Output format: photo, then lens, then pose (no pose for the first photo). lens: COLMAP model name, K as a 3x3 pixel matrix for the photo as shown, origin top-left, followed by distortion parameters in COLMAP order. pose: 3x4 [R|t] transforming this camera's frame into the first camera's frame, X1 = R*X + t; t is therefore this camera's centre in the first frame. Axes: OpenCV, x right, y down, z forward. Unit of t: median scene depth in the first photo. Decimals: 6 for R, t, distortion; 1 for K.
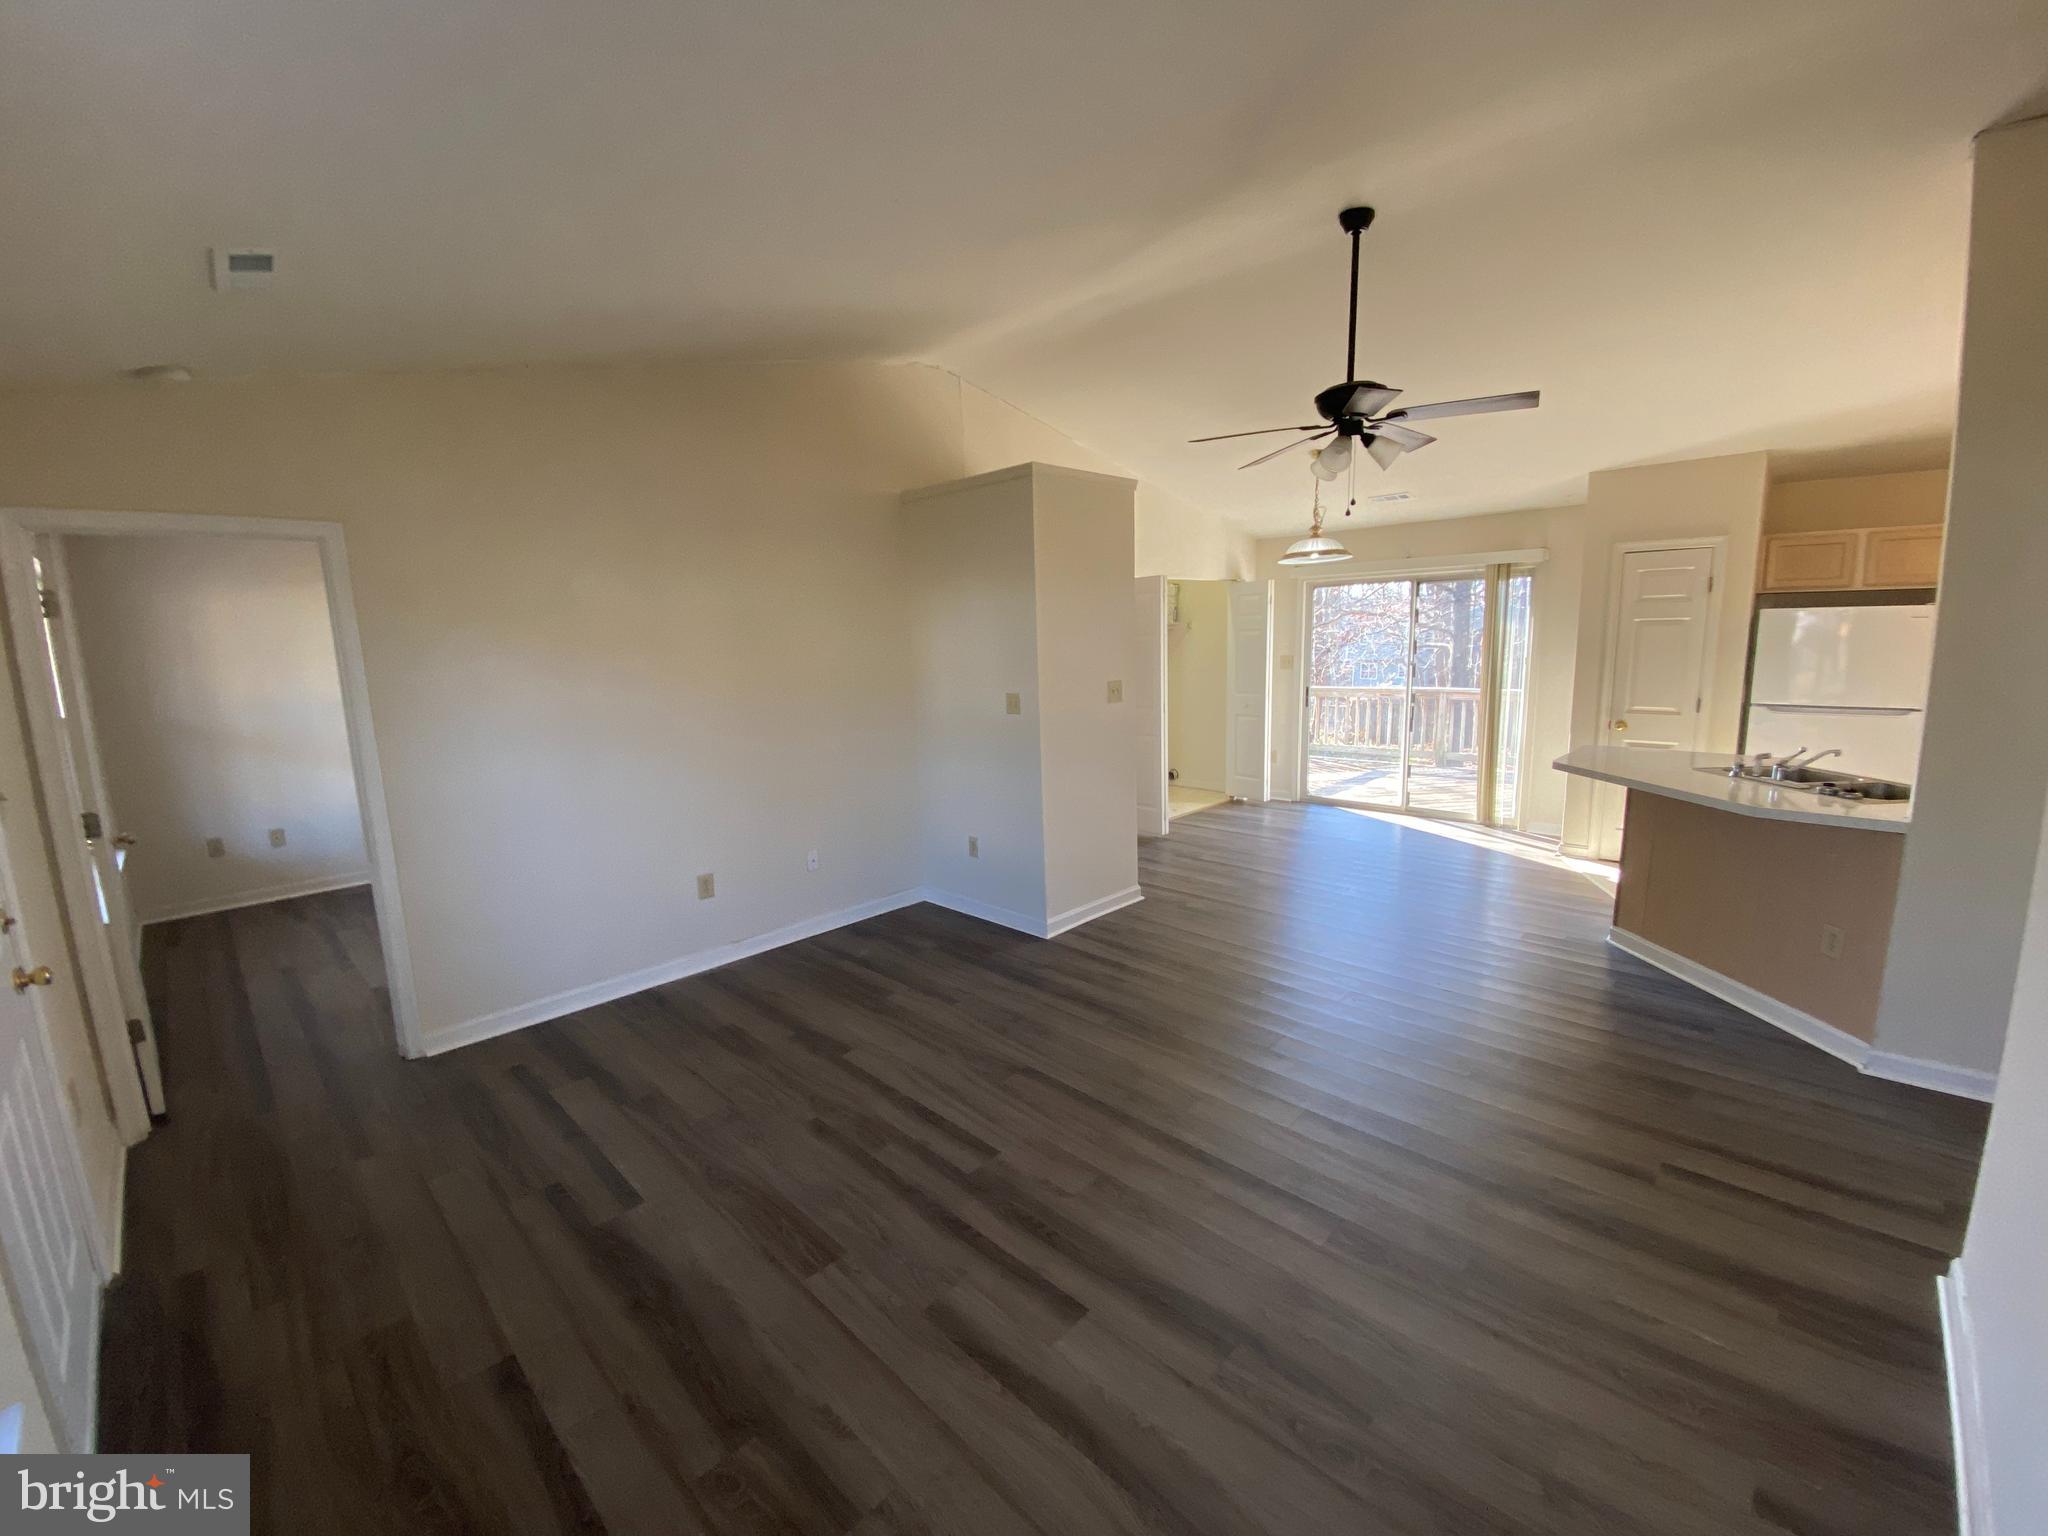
lens RADIAL K [[837.4, 0, 1049.1], [0, 837.4, 774.5], [0, 0, 1]] dist [0.017467, -0.013154]
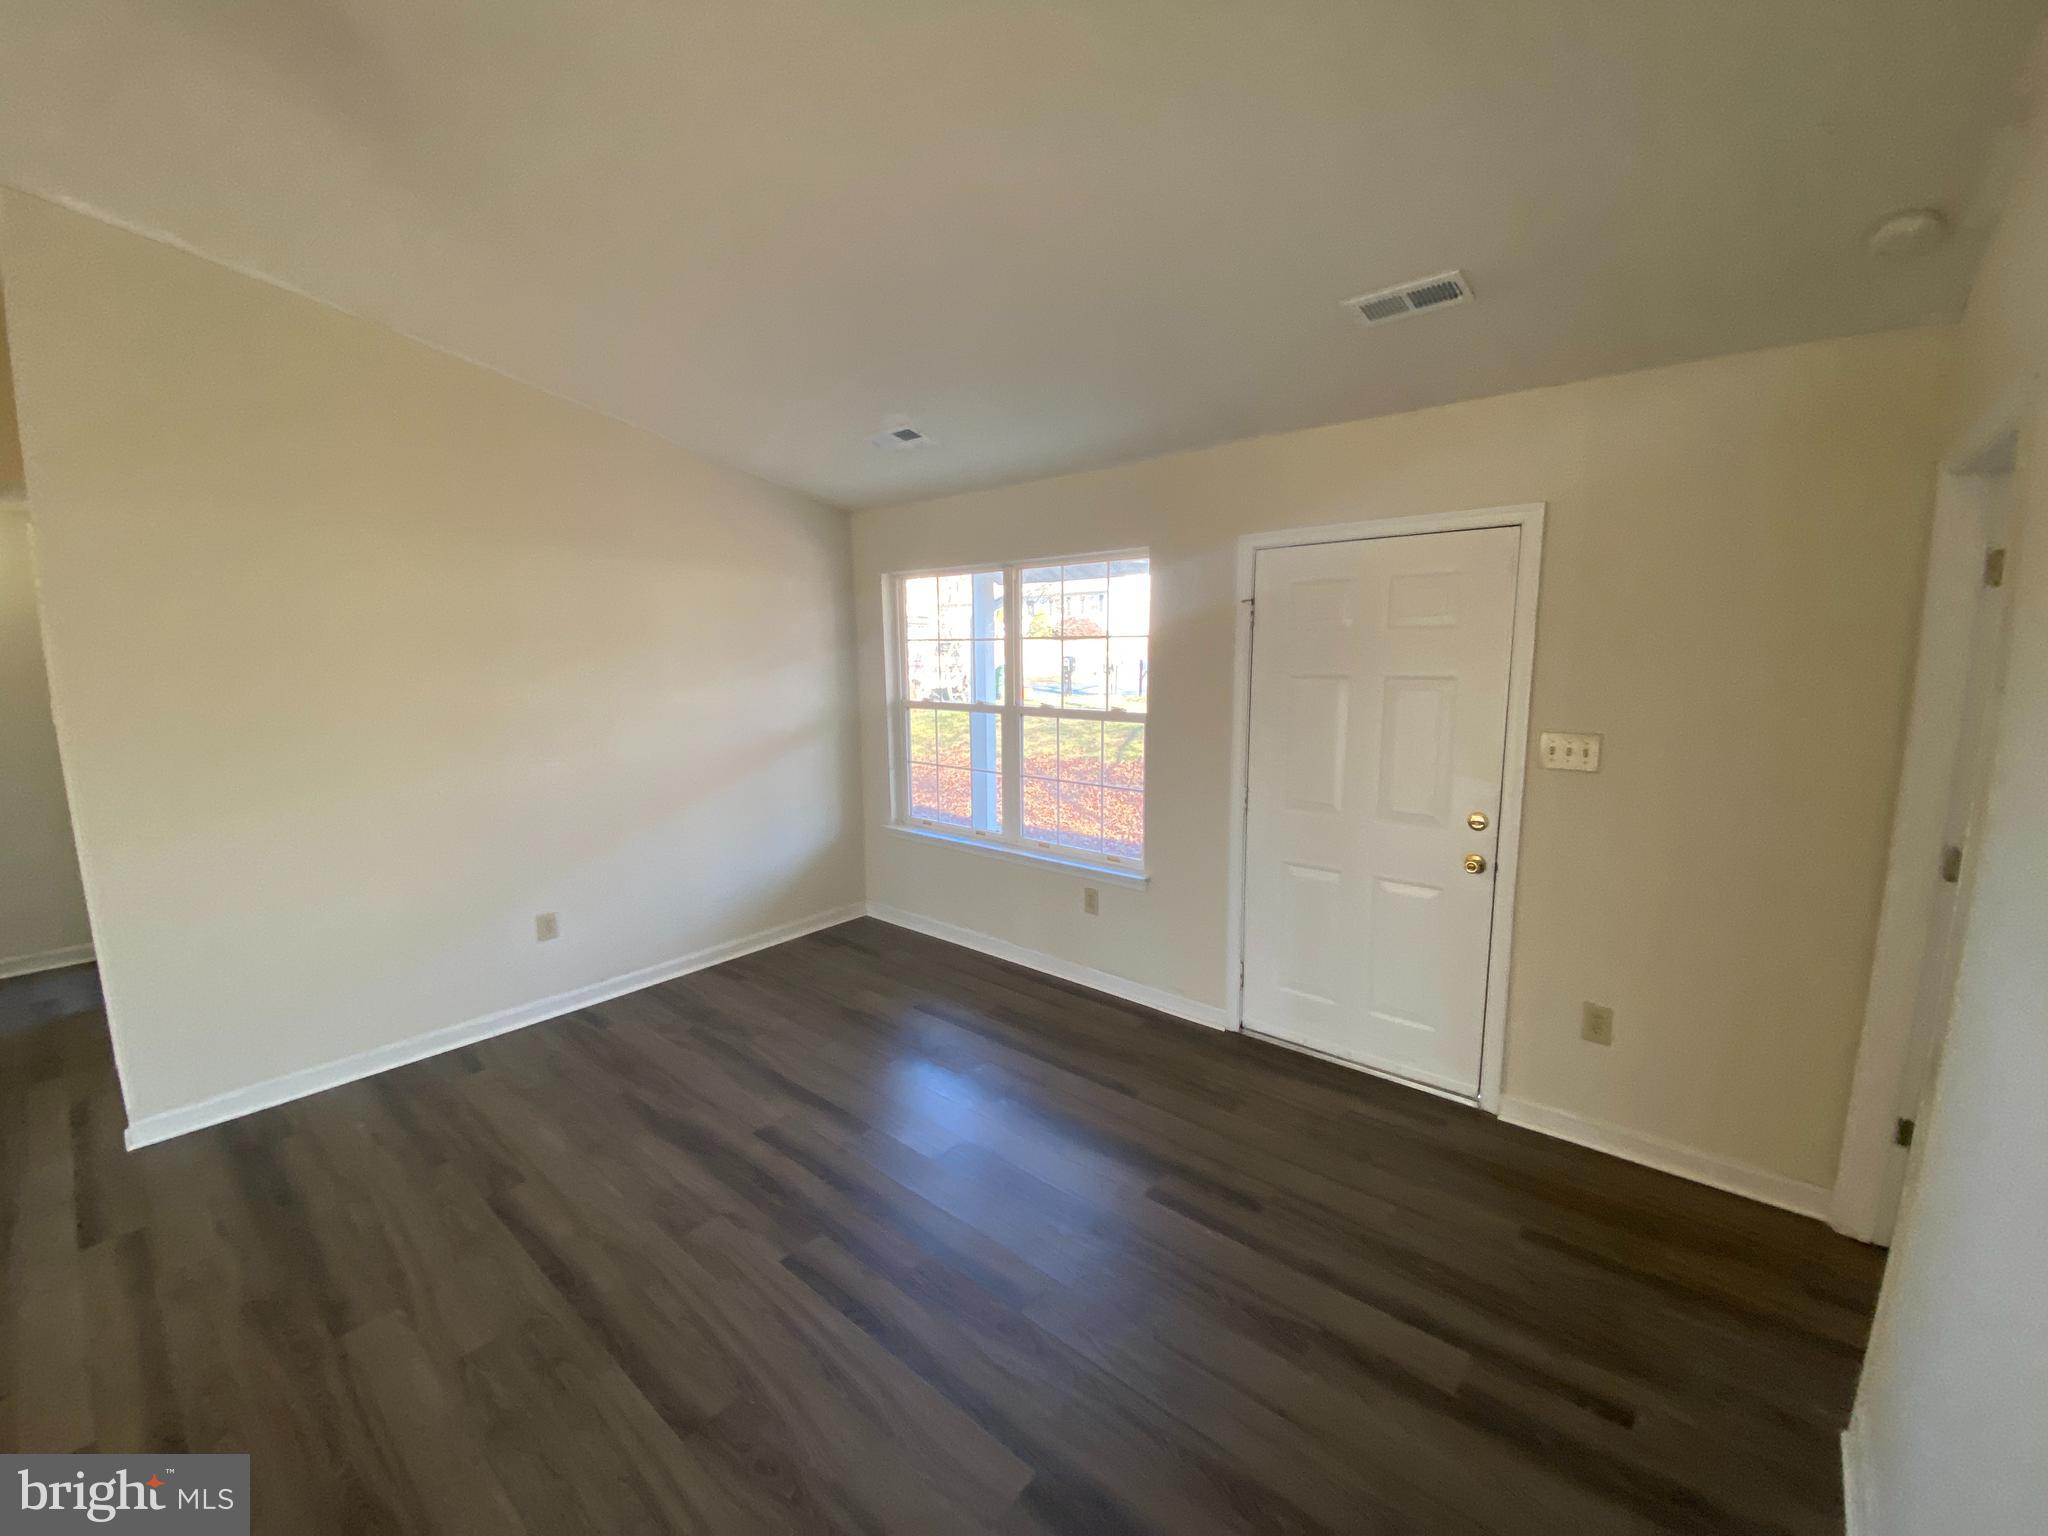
lens RADIAL K [[845.8, 0, 1029.5], [0, 845.8, 751.7], [0, 0, 1]] dist [0.012174, -0.005453]
pose [[-0.998176, 0.048126, -0.036455, -0.165435], [0.035173, 0.954306, 0.296755, -0.159398], [0.049071, 0.294931, -0.954258, 0.919913]]
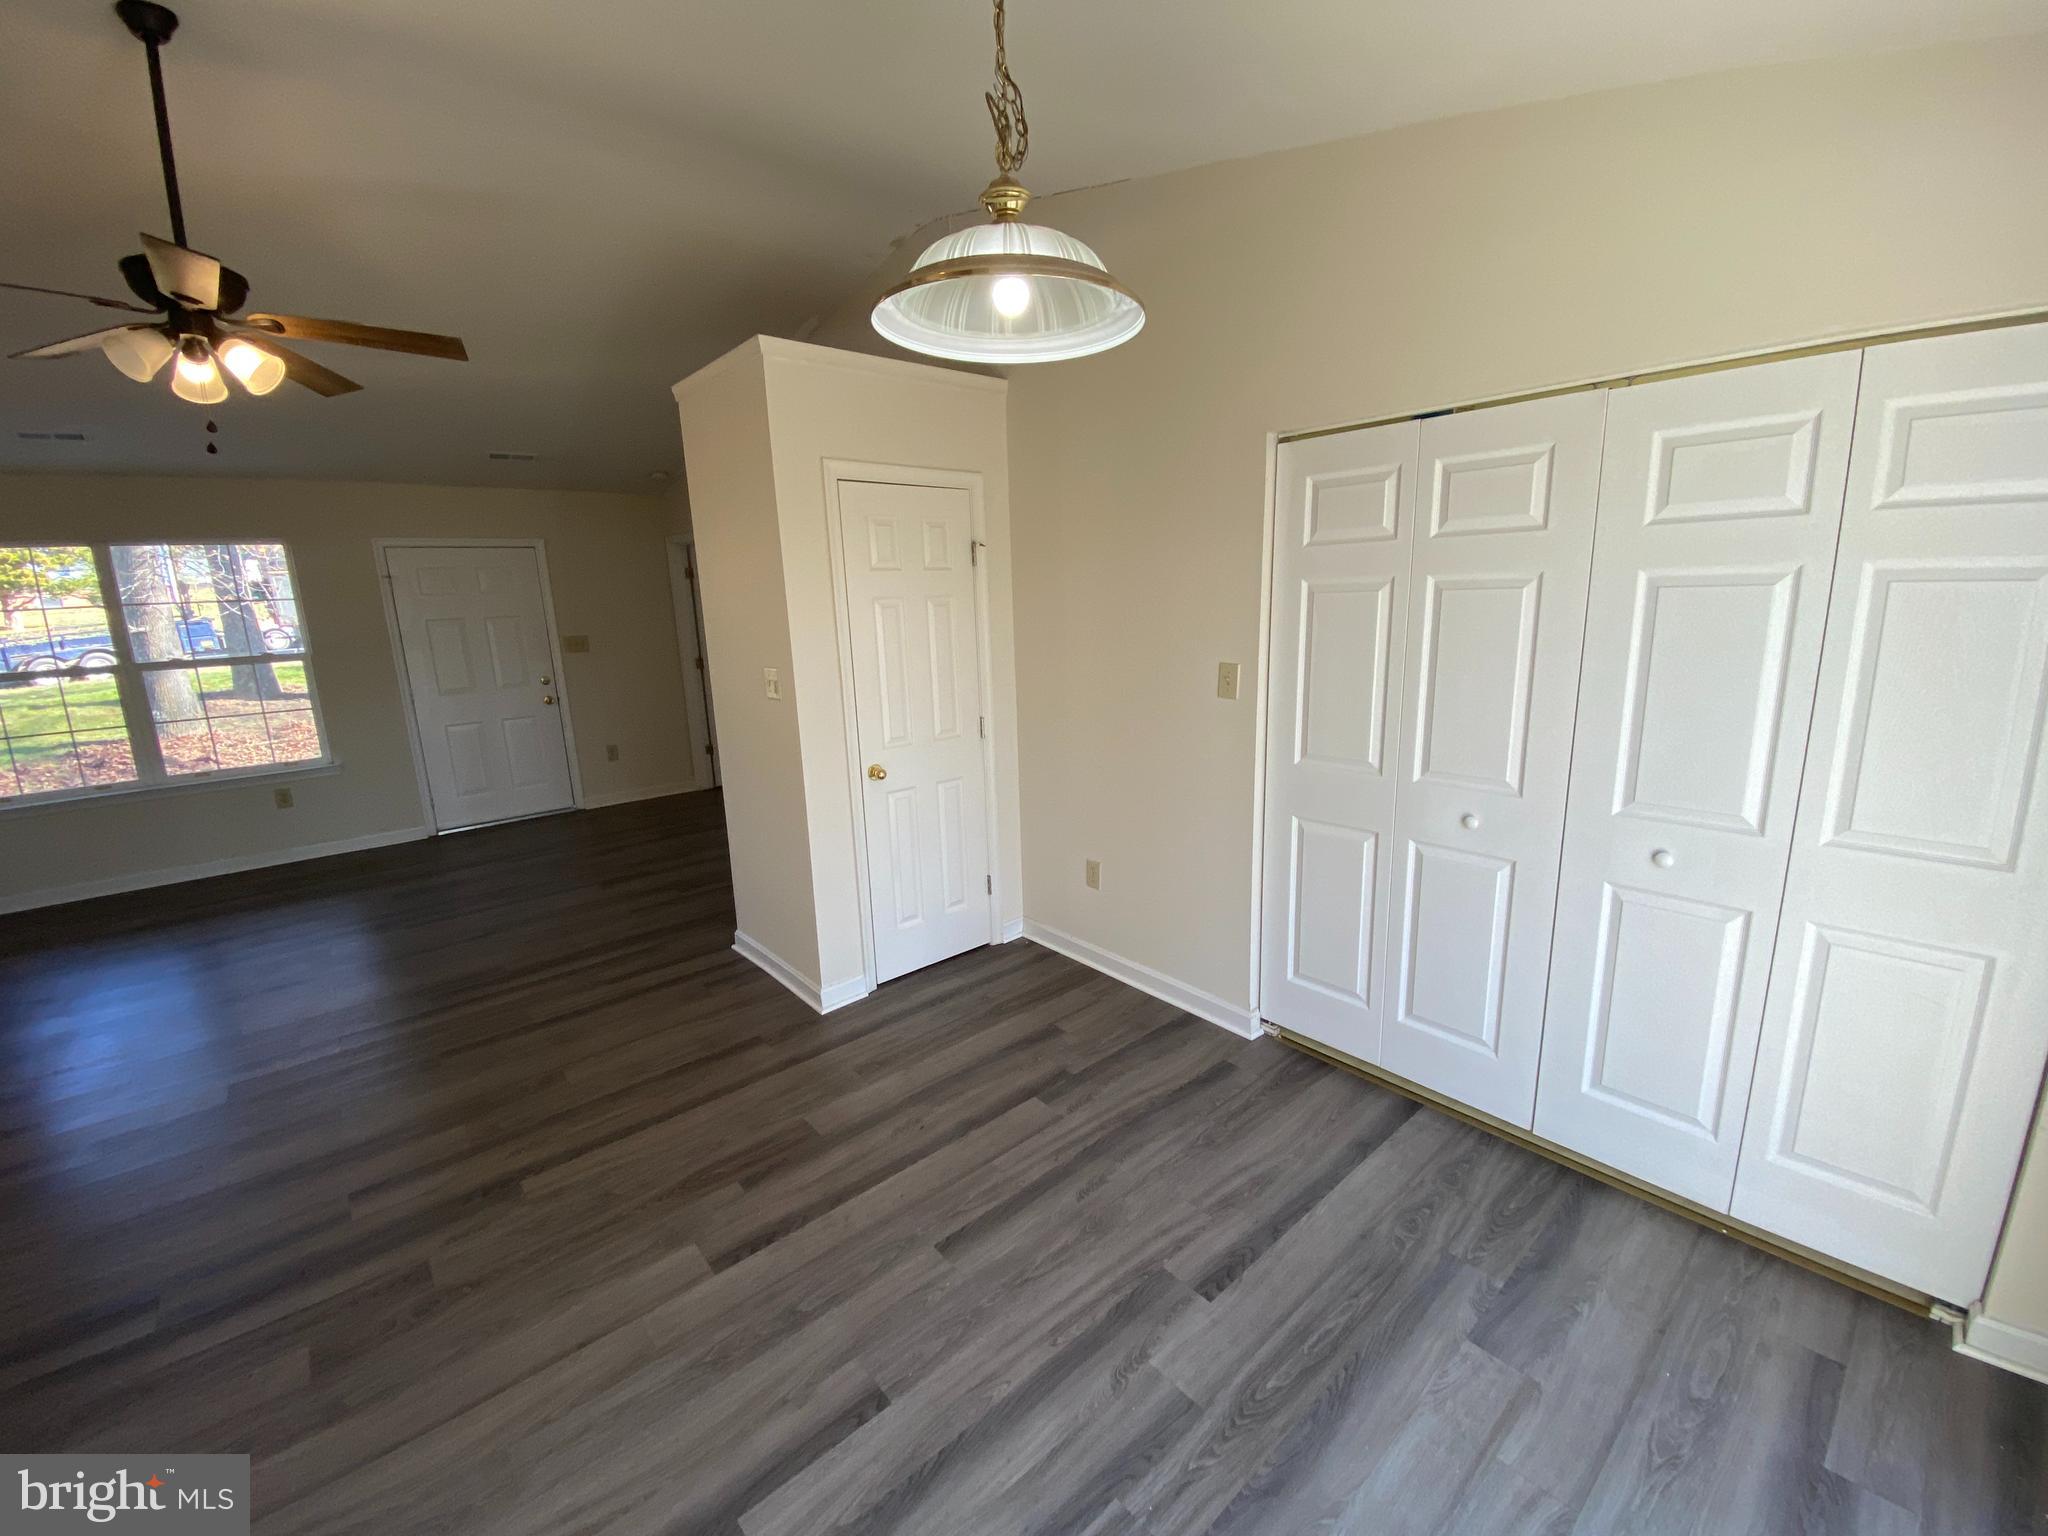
lens RADIAL K [[837.4, 0, 1013.5], [0, 837.4, 756.5], [0, 0, 1]] dist [0.017467, -0.013154]
pose [[-0.106234, 0.235355, -0.966086, 0.699820], [-0.127448, 0.960347, 0.247972, -0.226782], [0.986140, 0.149469, -0.072026, 1.201820]]
